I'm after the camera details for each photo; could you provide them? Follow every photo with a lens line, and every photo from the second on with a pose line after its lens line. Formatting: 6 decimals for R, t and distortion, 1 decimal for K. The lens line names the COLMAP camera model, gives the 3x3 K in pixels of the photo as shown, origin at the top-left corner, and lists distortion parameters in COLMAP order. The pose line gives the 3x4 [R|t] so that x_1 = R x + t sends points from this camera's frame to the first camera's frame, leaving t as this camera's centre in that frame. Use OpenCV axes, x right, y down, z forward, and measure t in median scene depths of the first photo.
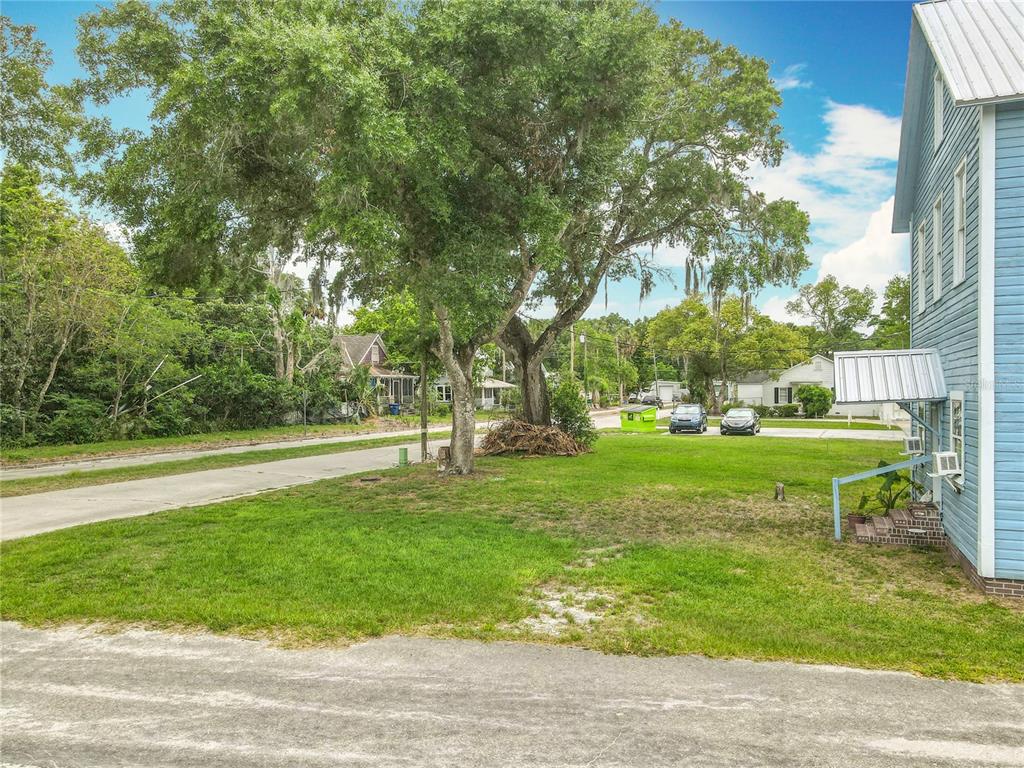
lens RADIAL K [[752.0, 0, 528.6], [0, 752.0, 384.1], [0, 0, 1]] dist [0.032171, -0.025639]
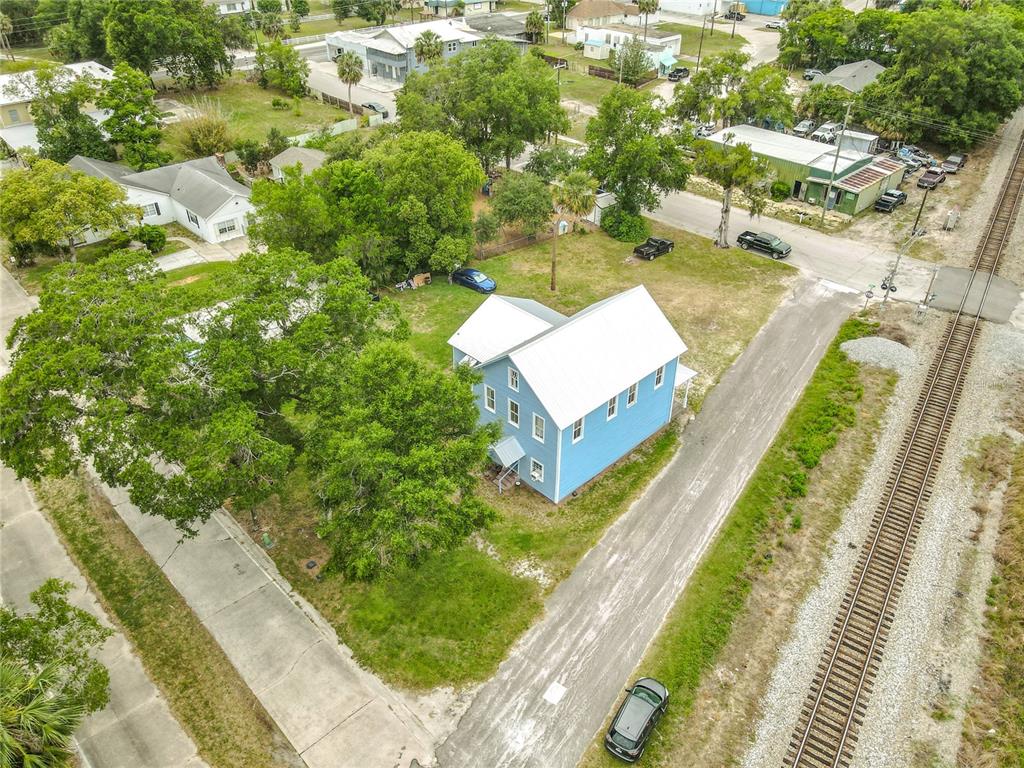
lens RADIAL K [[761.9, 0, 517.9], [0, 761.9, 381.0], [0, 0, 1]] dist [0.013587, 0.004864]
pose [[0.411833, -0.516276, 0.750901, -3.363617], [-0.008221, 0.821887, 0.569591, -3.873111], [-0.911222, -0.240749, 0.334236, -0.227165]]
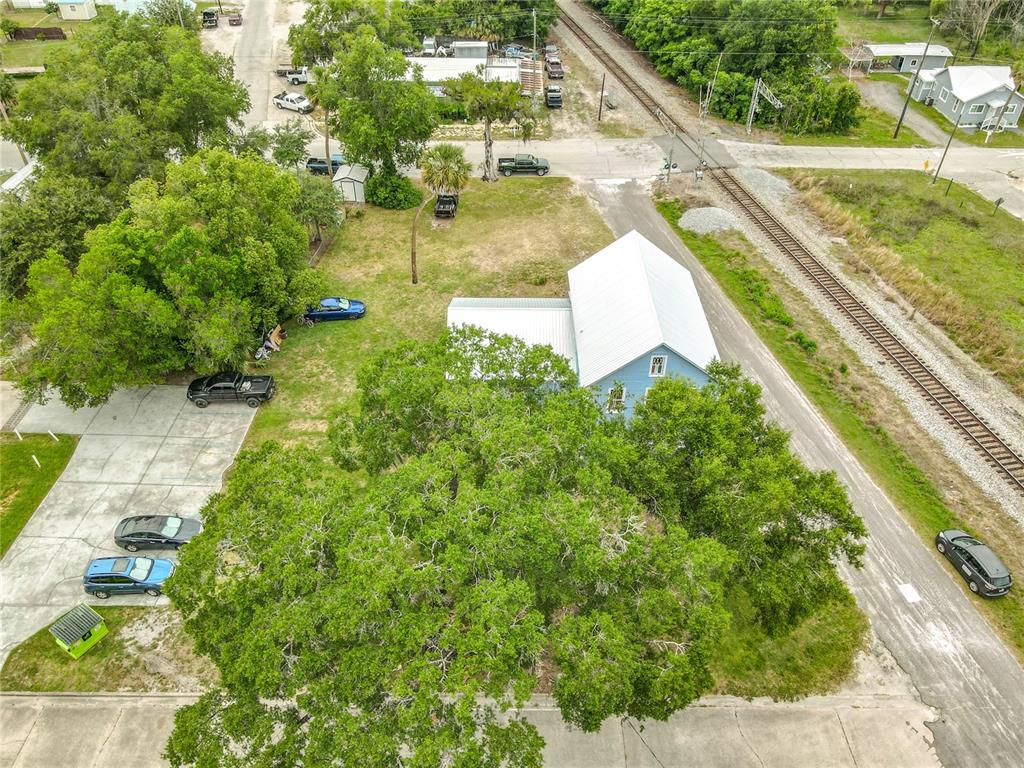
lens RADIAL K [[752.0, 0, 528.6], [0, 752.0, 384.1], [0, 0, 1]] dist [0.032171, -0.025639]
pose [[-0.372383, -0.596696, 0.710834, -2.555097], [-0.018062, 0.770434, 0.637264, -3.857530], [-0.927904, 0.224467, -0.297674, 4.155980]]
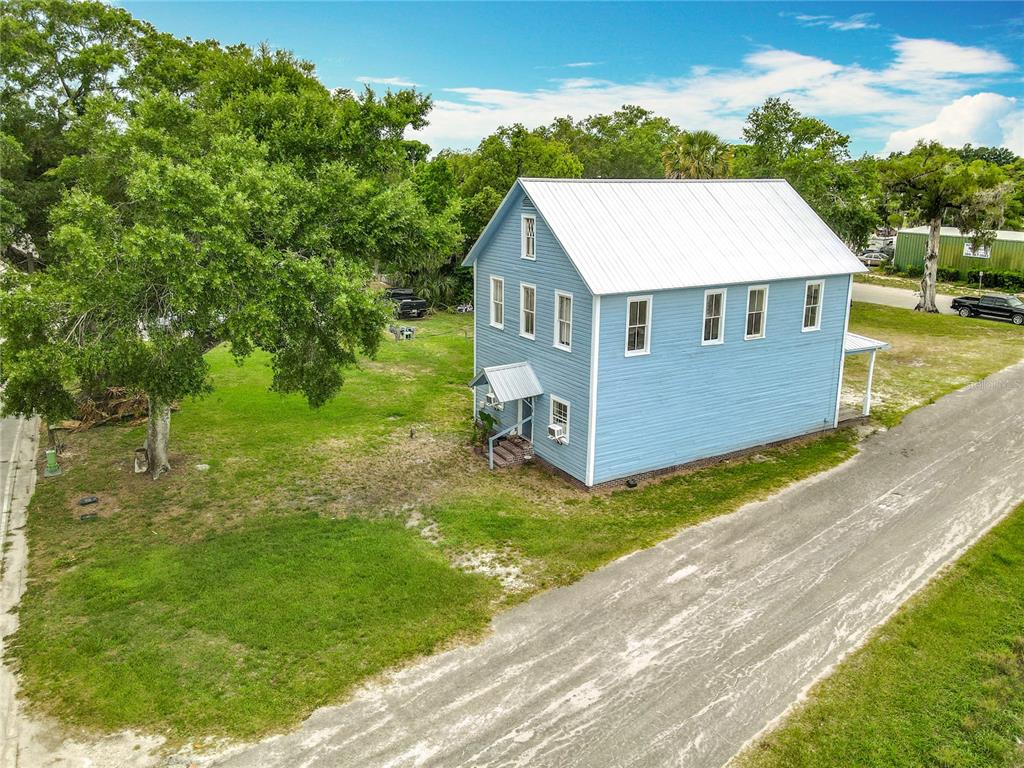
lens RADIAL K [[763.2, 0, 506.4], [0, 763.2, 362.4], [0, 0, 1]] dist [0.014223, 0.006825]
pose [[0.628250, -0.184882, 0.755725, -1.638471], [-0.011156, 0.969114, 0.246361, -0.892871], [-0.777931, -0.163207, 0.606783, -0.230695]]
